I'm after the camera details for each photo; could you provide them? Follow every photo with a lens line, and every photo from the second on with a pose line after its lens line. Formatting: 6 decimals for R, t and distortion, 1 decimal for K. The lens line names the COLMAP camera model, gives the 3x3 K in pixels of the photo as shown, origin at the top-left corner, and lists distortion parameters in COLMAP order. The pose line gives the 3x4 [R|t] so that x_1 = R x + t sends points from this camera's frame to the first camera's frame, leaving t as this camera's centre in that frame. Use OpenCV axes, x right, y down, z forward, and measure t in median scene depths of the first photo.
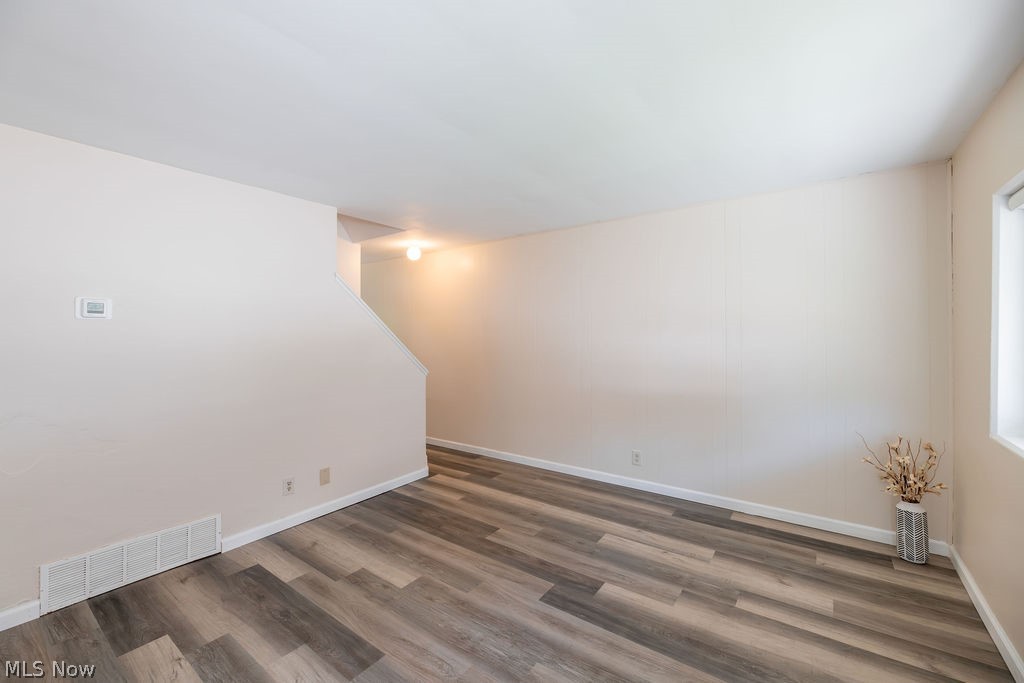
lens RADIAL K [[430.0, 0, 492.6], [0, 430.0, 338.6], [0, 0, 1]] dist [-0.000560, -0.000484]
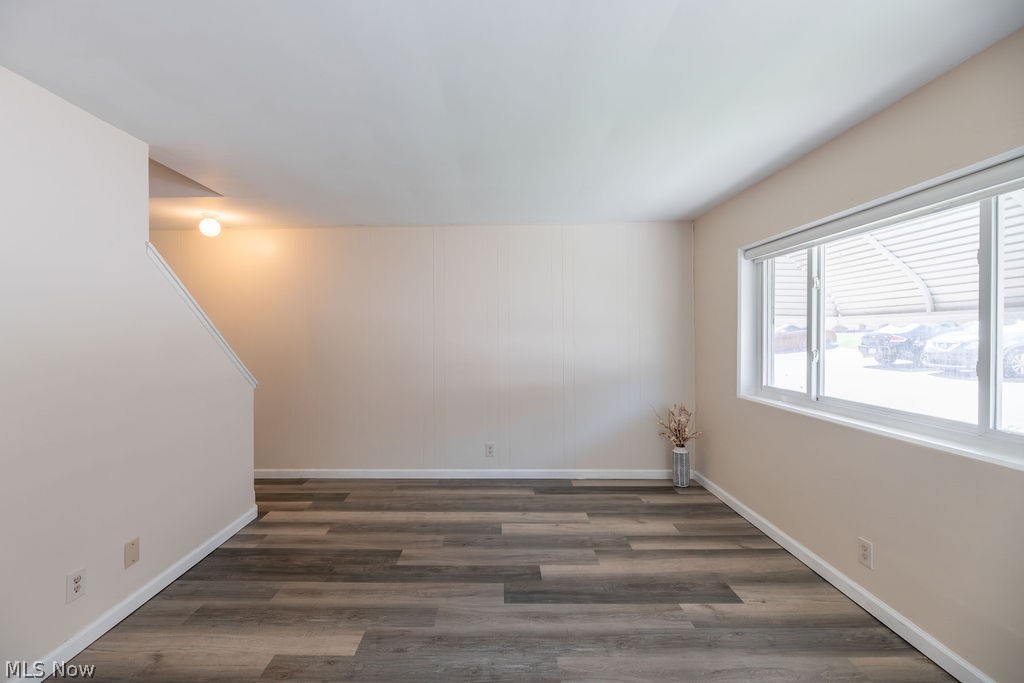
lens RADIAL K [[430.0, 0, 492.6], [0, 430.0, 338.6], [0, 0, 1]] dist [-0.000560, -0.000484]
pose [[0.801606, -0.006255, 0.597820, -0.391656], [0.007808, 0.999970, -0.000007, -0.000357], [-0.597802, 0.004673, 0.801630, 0.172322]]
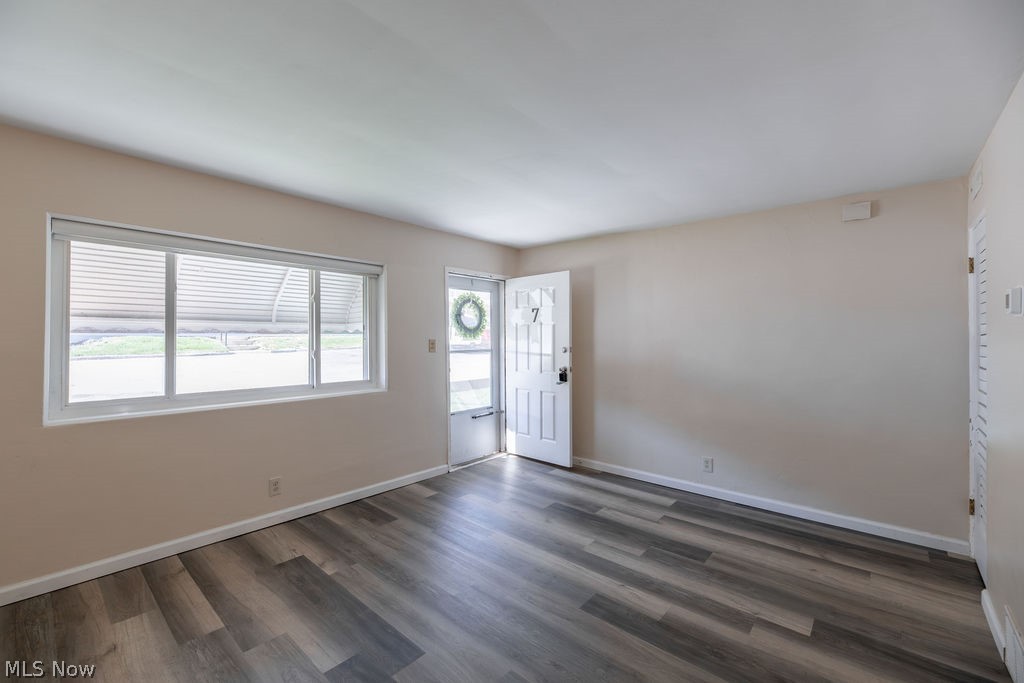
lens RADIAL K [[430.0, 0, 492.6], [0, 430.0, 338.6], [0, 0, 1]] dist [-0.000560, -0.000484]
pose [[-0.996390, 0.000281, 0.084895, -0.074375], [0.000952, 0.999969, 0.007869, -0.008257], [-0.084891, 0.007922, -0.996359, 1.417384]]
